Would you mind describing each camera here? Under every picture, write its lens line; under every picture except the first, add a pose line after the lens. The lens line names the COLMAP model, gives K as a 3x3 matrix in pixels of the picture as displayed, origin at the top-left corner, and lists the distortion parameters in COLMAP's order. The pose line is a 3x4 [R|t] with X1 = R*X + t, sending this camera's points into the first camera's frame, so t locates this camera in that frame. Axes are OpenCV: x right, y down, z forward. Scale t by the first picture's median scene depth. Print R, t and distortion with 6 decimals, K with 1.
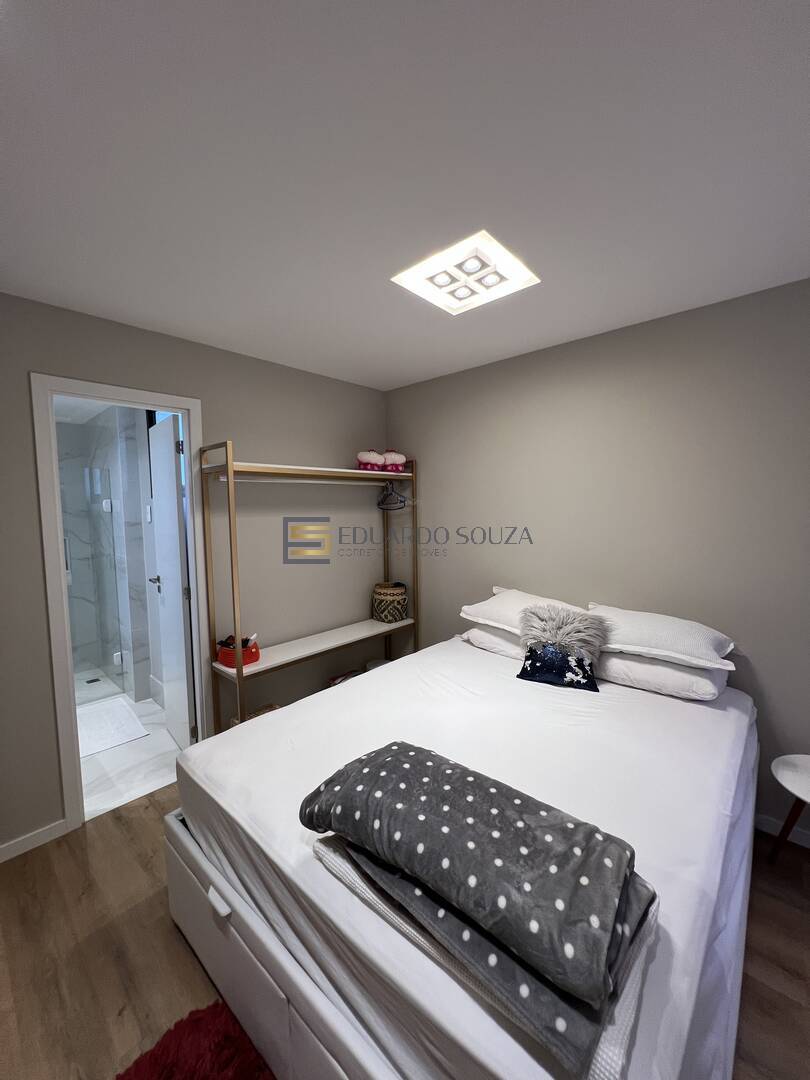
lens RADIAL K [[433.7, 0, 404.2], [0, 433.7, 542.0], [0, 0, 1]] dist [-0.002497, -0.000194]
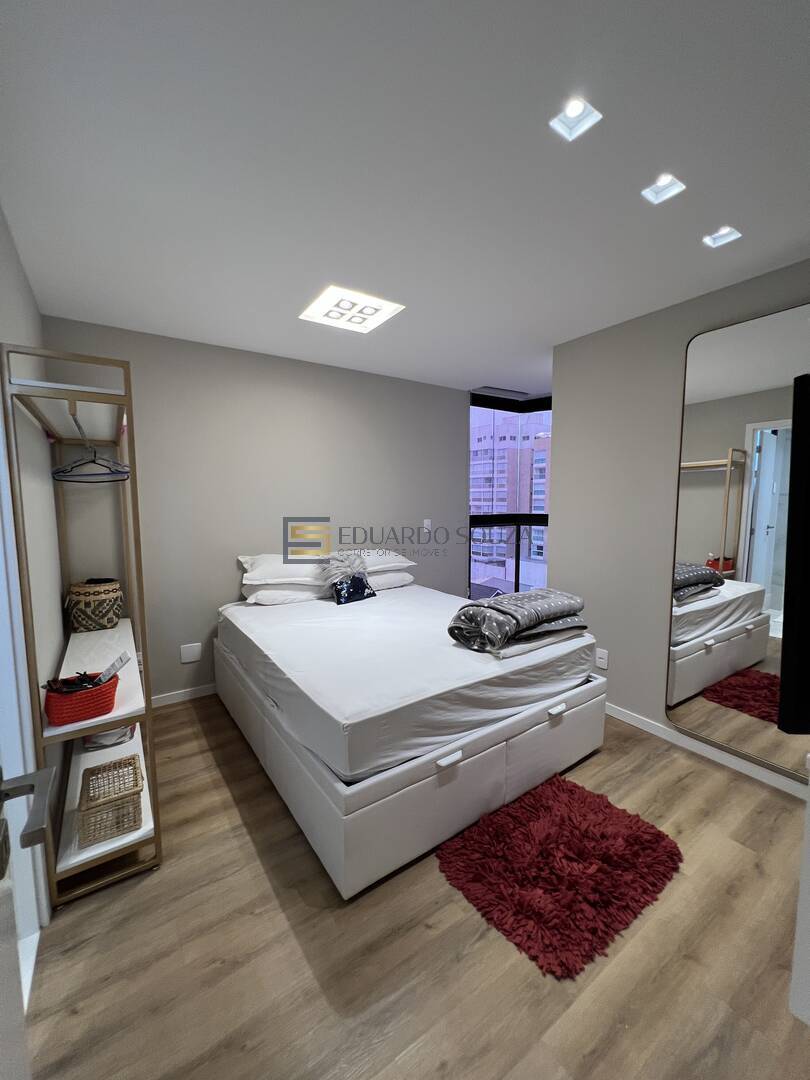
lens RADIAL K [[432.7, 0, 406.0], [0, 432.7, 541.1], [0, 0, 1]] dist [-0.005896, 0.000066]
pose [[0.223692, -0.083567, 0.971071, -1.056869], [0.081051, 0.994462, 0.066910, 0.037063], [-0.971284, 0.063739, 0.229226, 0.485539]]
